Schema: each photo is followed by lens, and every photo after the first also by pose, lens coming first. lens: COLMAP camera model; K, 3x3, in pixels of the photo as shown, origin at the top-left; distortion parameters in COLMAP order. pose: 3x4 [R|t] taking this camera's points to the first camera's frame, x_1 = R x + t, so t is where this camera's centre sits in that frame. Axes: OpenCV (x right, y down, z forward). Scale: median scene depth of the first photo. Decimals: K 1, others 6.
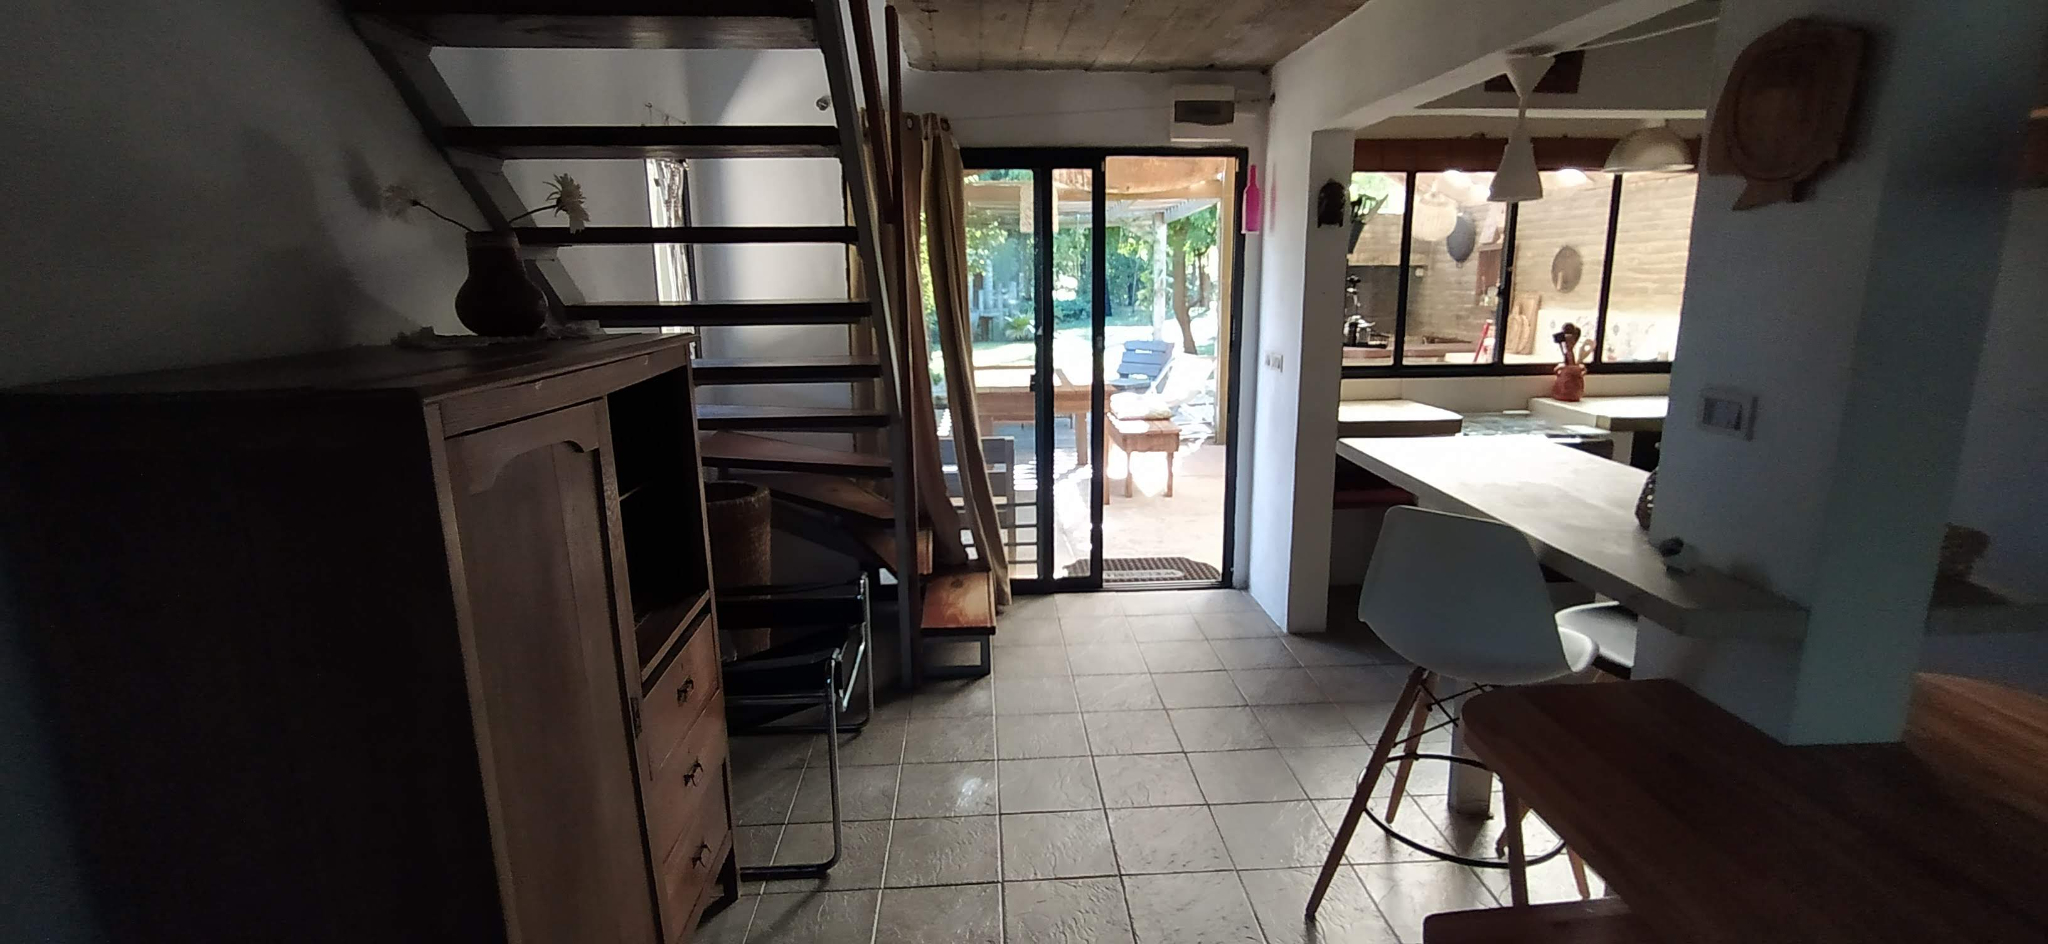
lens RADIAL K [[926.5, 0, 1029.7], [0, 926.5, 460.6], [0, 0, 1]] dist [-0.005848, 0.006212]
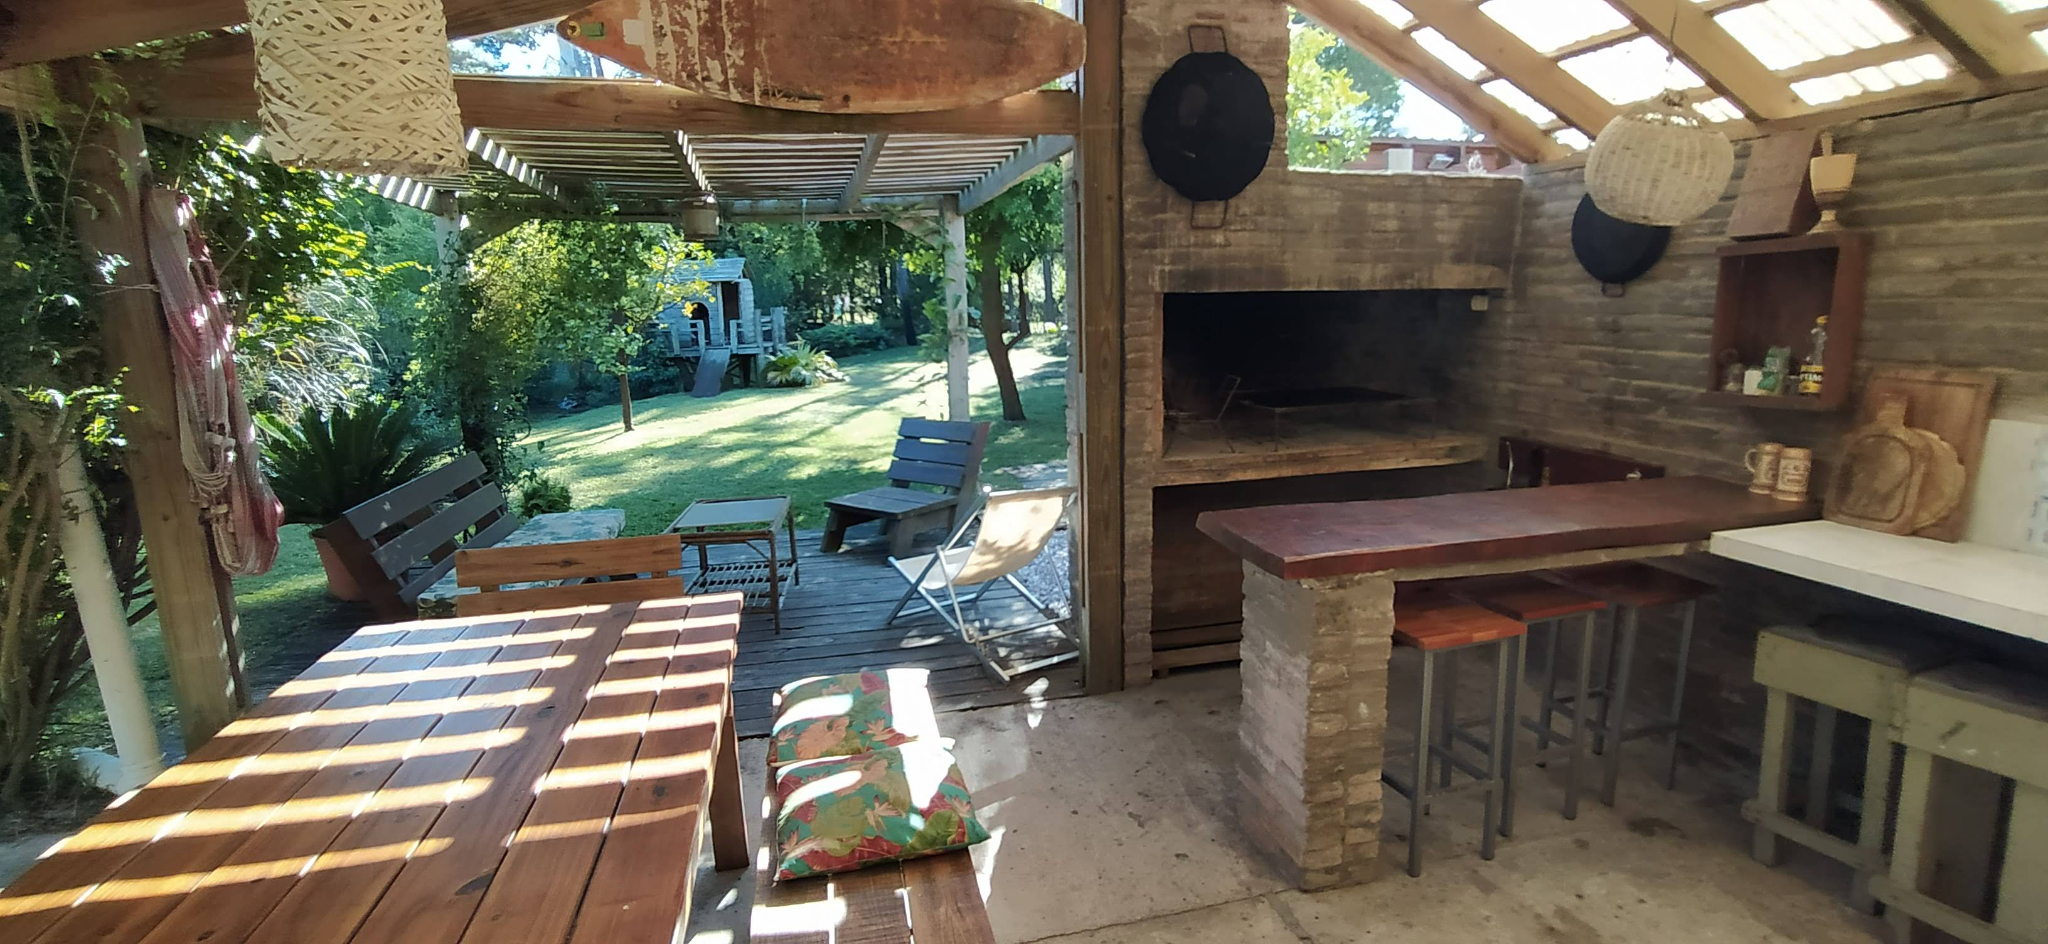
lens RADIAL K [[926.5, 0, 1031.8], [0, 926.5, 457.9], [0, 0, 1]] dist [-0.005848, 0.006212]
pose [[0.980786, -0.039727, 0.190998, 0.118906], [0.043796, 0.998894, -0.017131, -0.153583], [-0.190106, 0.025166, 0.981441, 0.703306]]
